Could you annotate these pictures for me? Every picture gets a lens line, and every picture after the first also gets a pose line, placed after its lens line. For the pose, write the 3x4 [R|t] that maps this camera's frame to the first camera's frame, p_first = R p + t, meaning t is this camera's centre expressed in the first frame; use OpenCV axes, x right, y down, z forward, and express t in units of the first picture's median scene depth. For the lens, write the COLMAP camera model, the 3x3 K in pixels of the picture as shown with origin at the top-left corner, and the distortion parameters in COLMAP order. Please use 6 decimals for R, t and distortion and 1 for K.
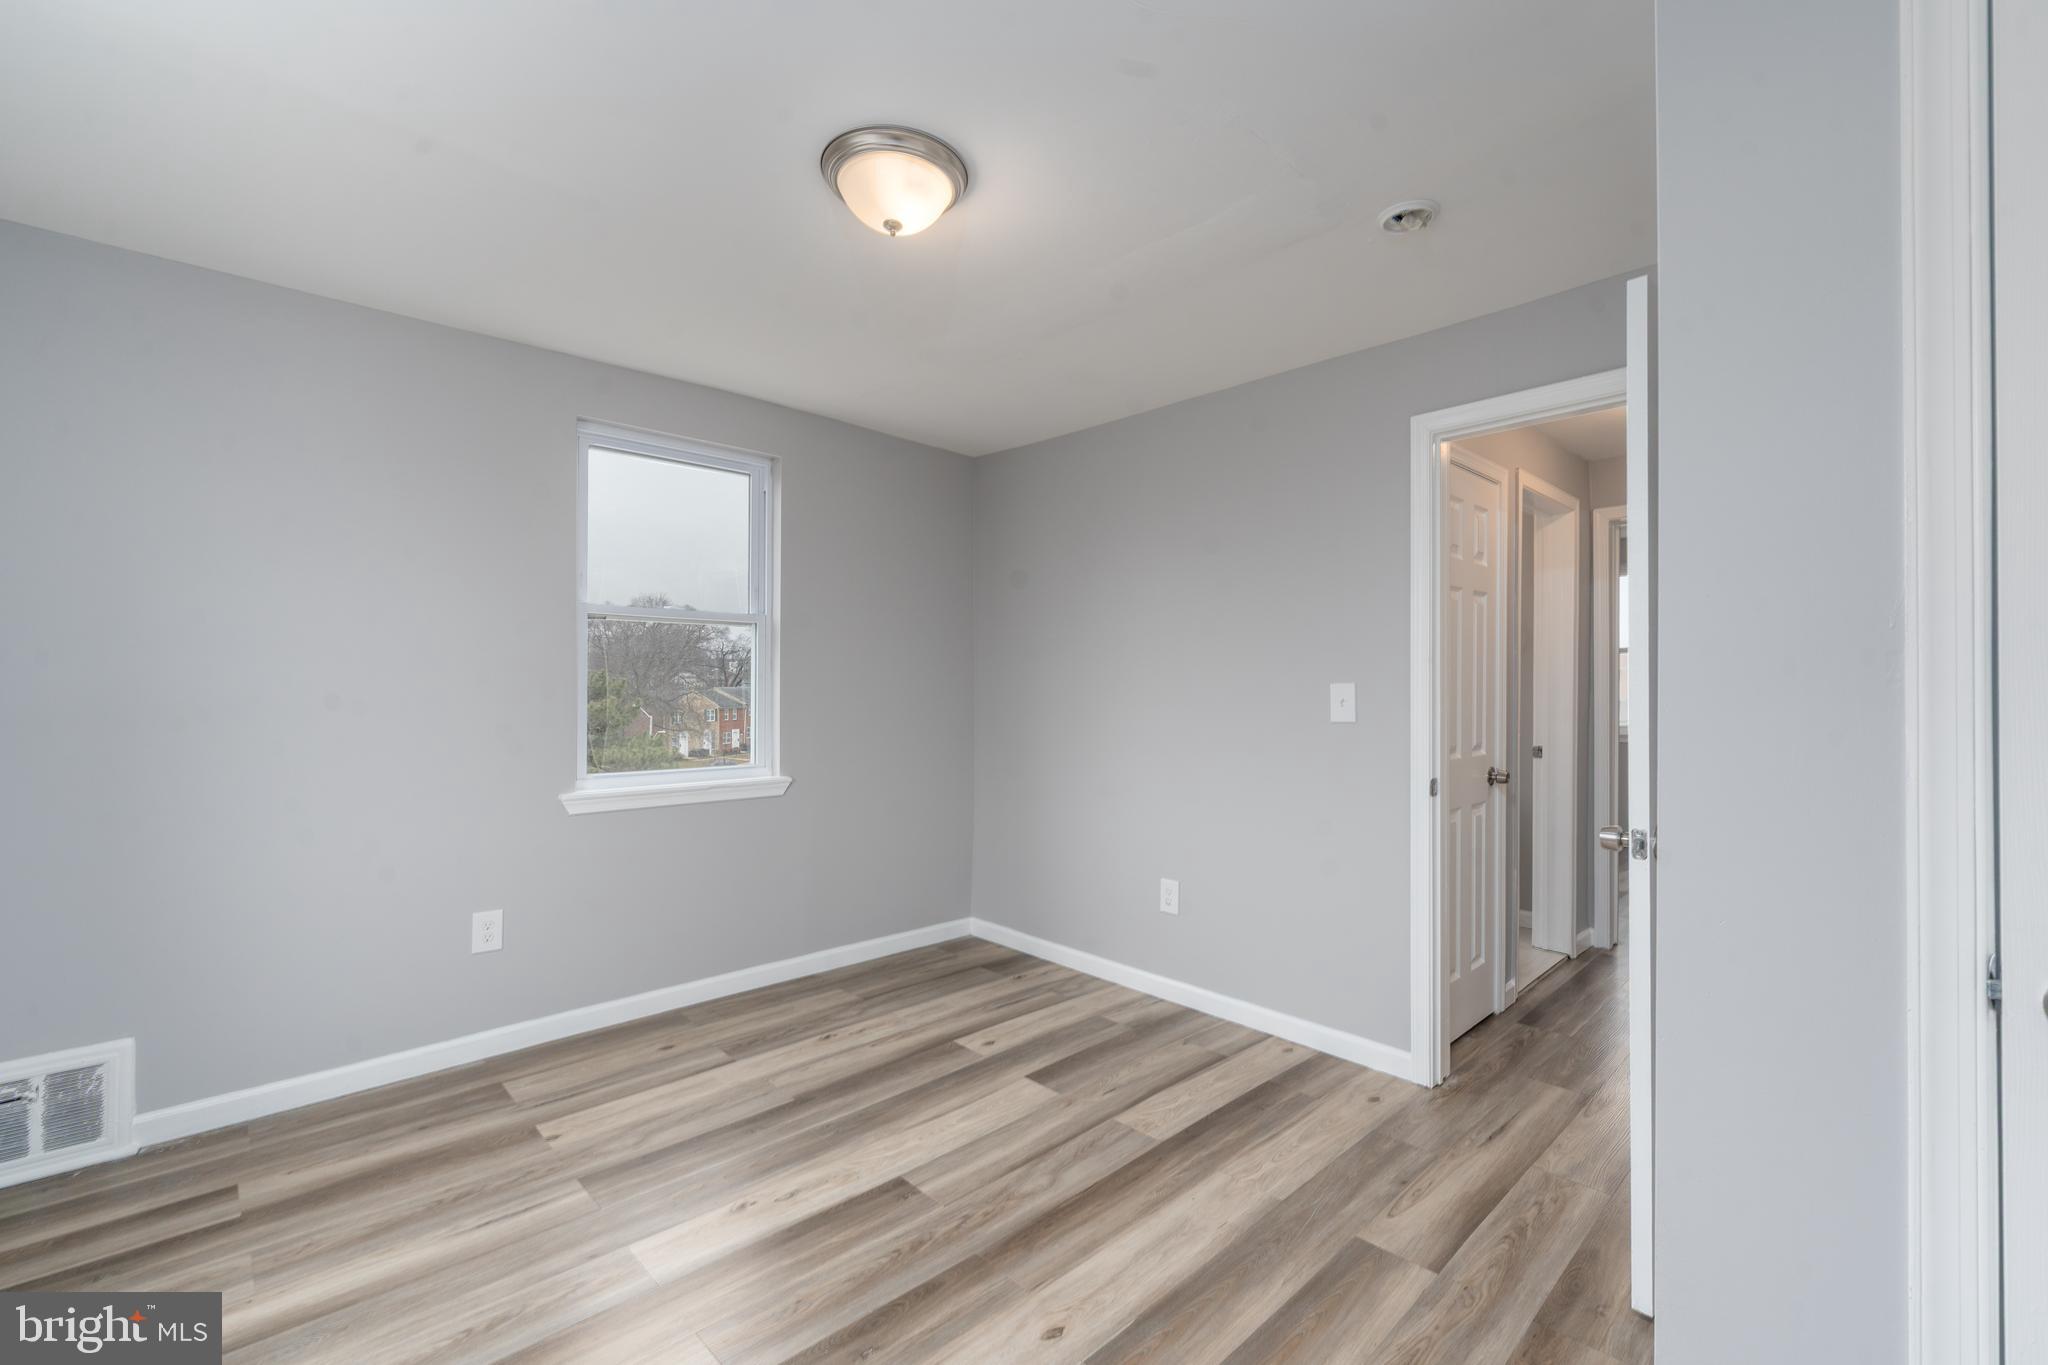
lens RADIAL K [[862.6, 0, 1024.0], [0, 862.6, 682.5], [0, 0, 1]] dist [-0.000567, -0.000136]
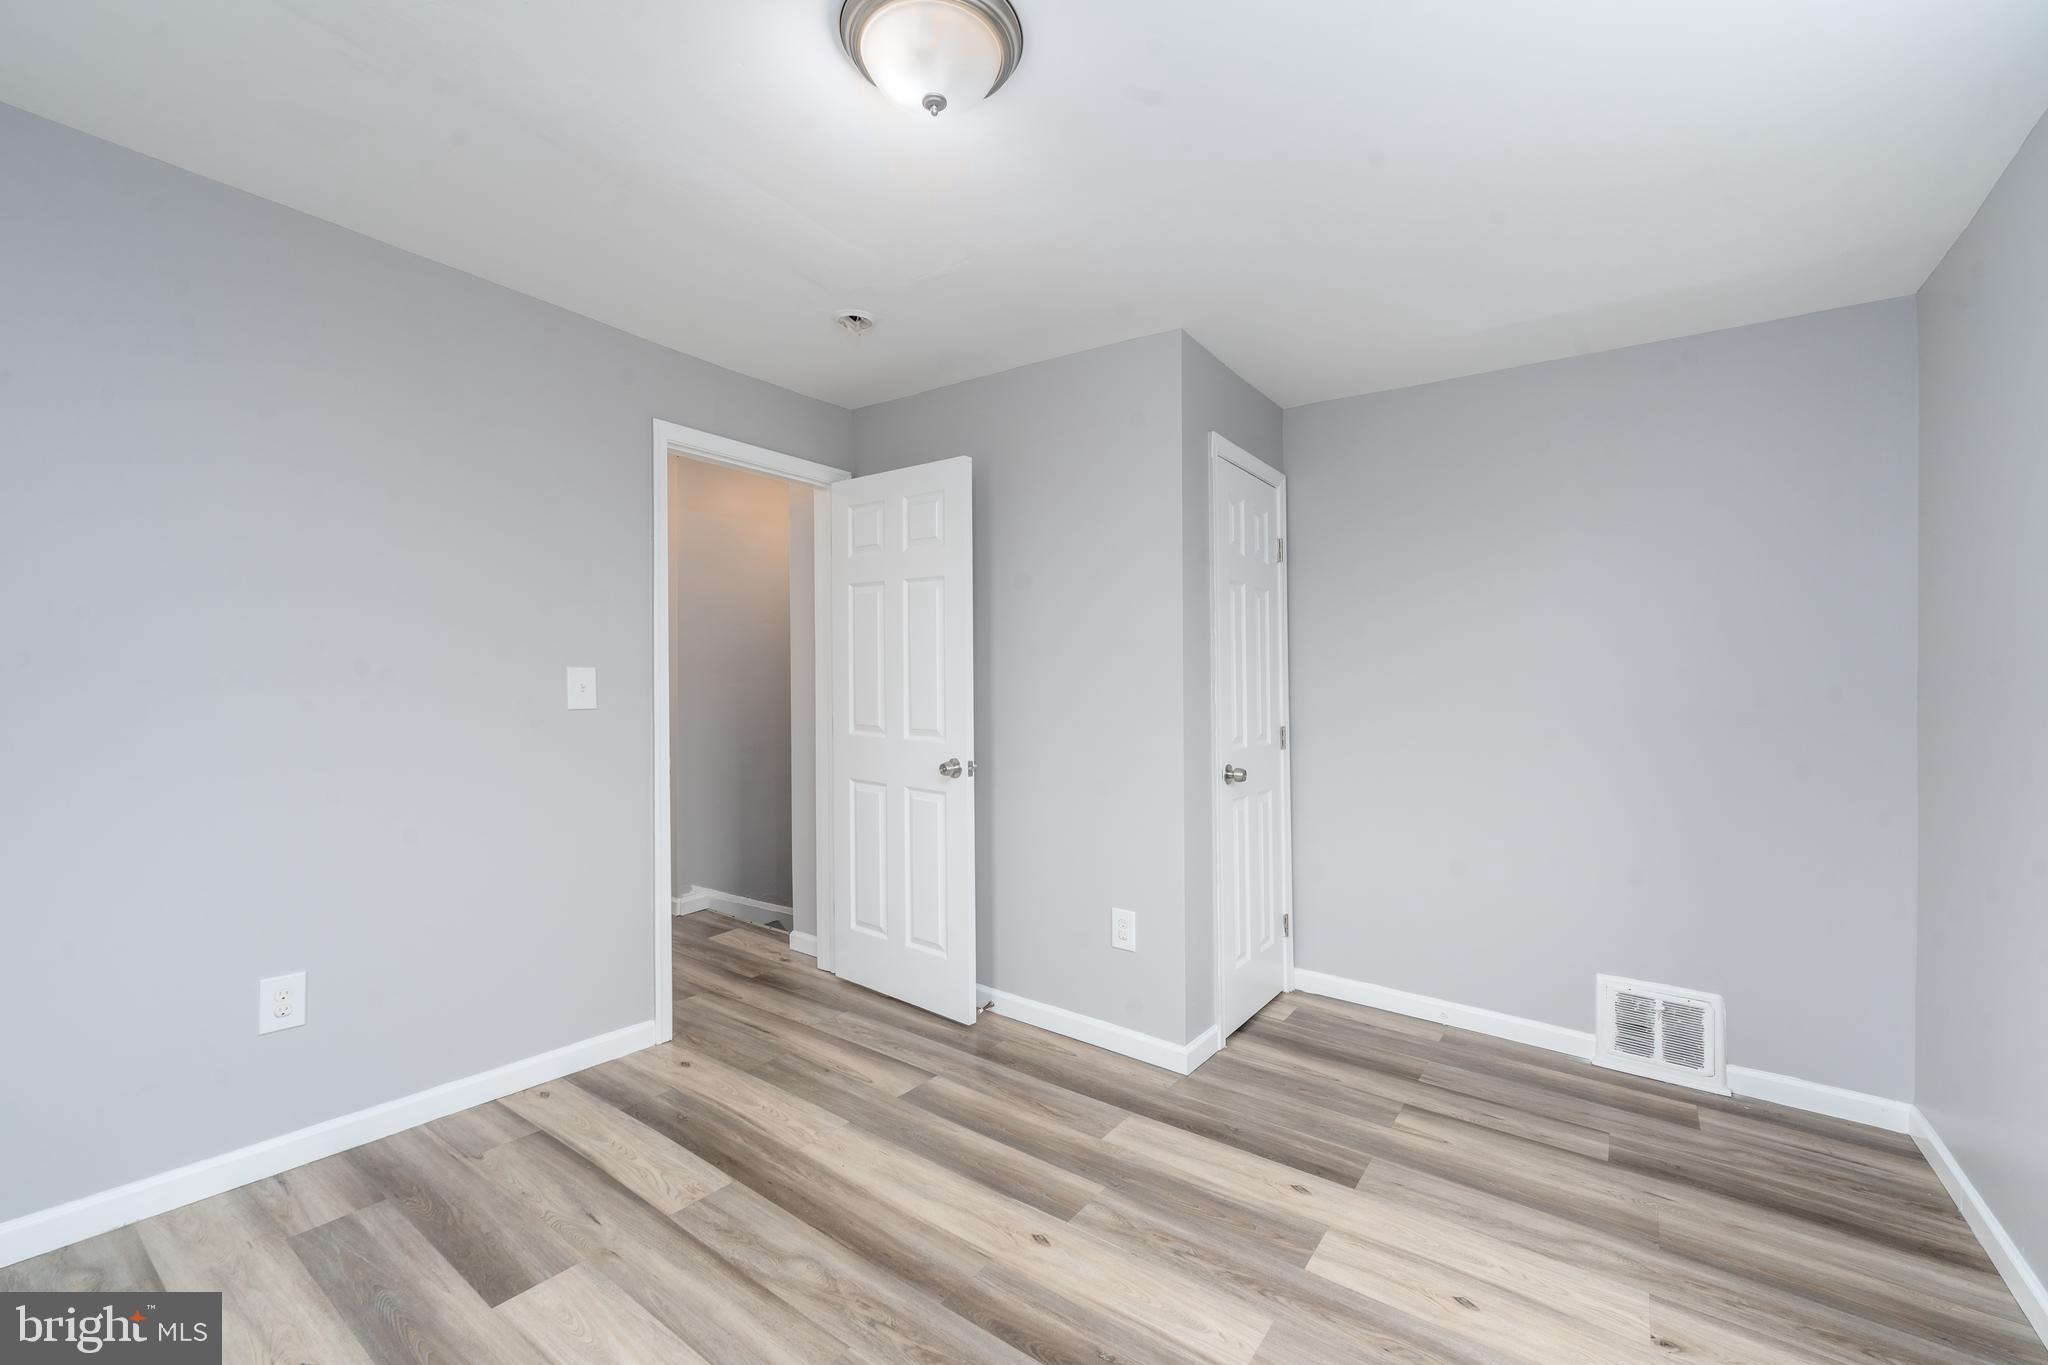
lens RADIAL K [[841.6, 0, 1024.0], [0, 841.6, 682.5], [0, 0, 1]] dist [-0.000110, -0.000066]
pose [[-0.170125, -0.004233, 0.985413, -0.741685], [-0.032571, 0.999469, -0.001330, 0.003934], [-0.984884, -0.032322, -0.170172, 0.853197]]
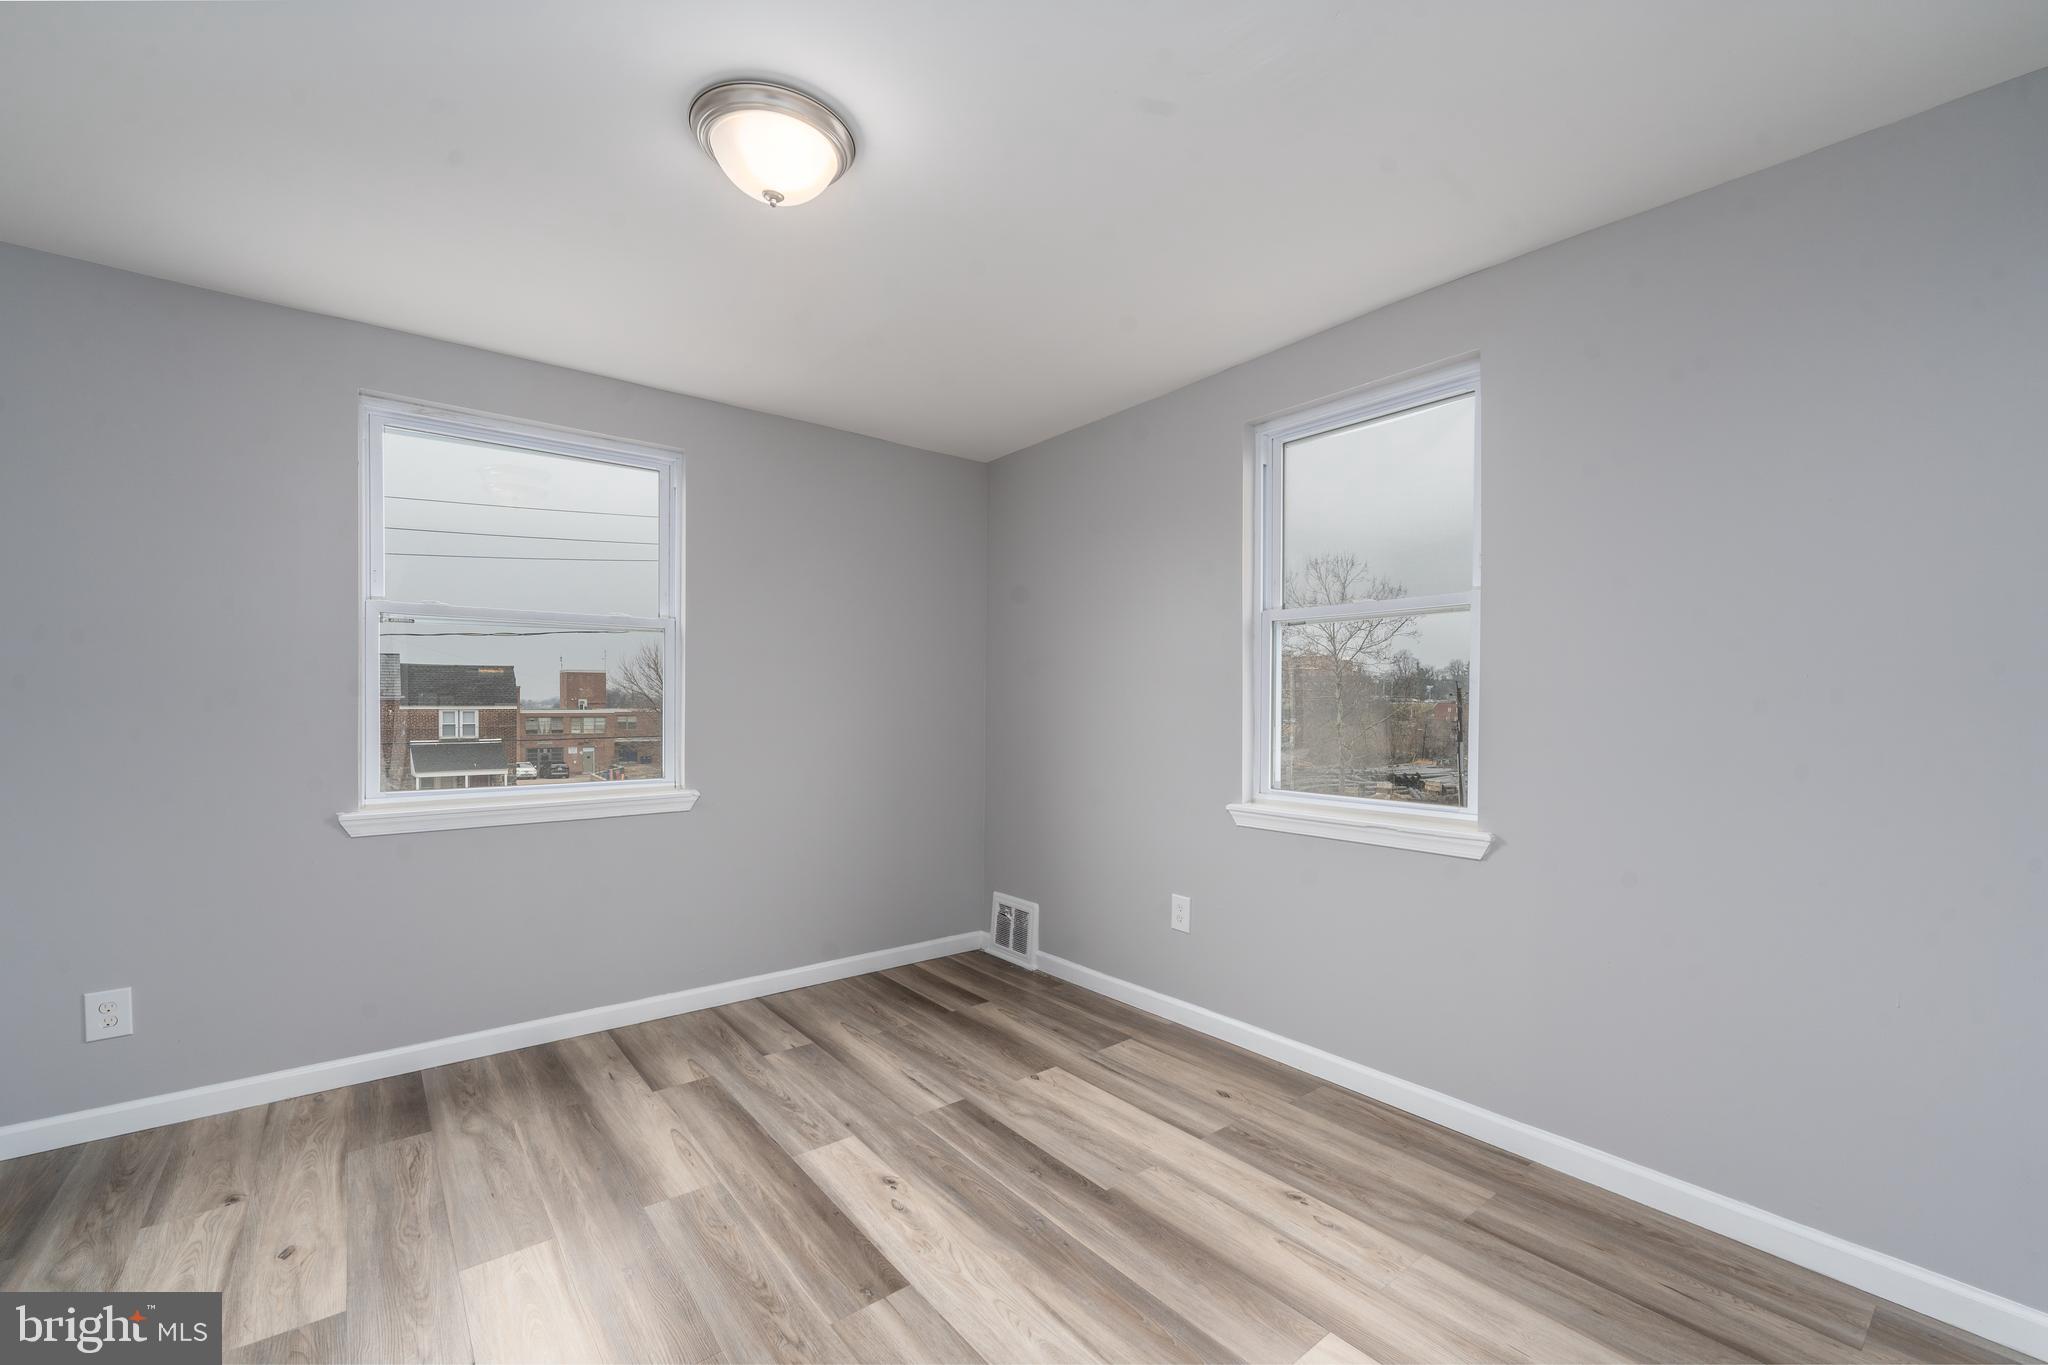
lens RADIAL K [[831.7, 0, 1029.7], [0, 831.7, 710.5], [0, 0, 1]] dist [0.000395, -0.000027]
pose [[-0.081219, 0.003202, -0.996691, 0.573512], [0.002347, 0.999993, 0.003021, 0.025610], [0.996693, -0.002094, -0.081226, 1.074056]]
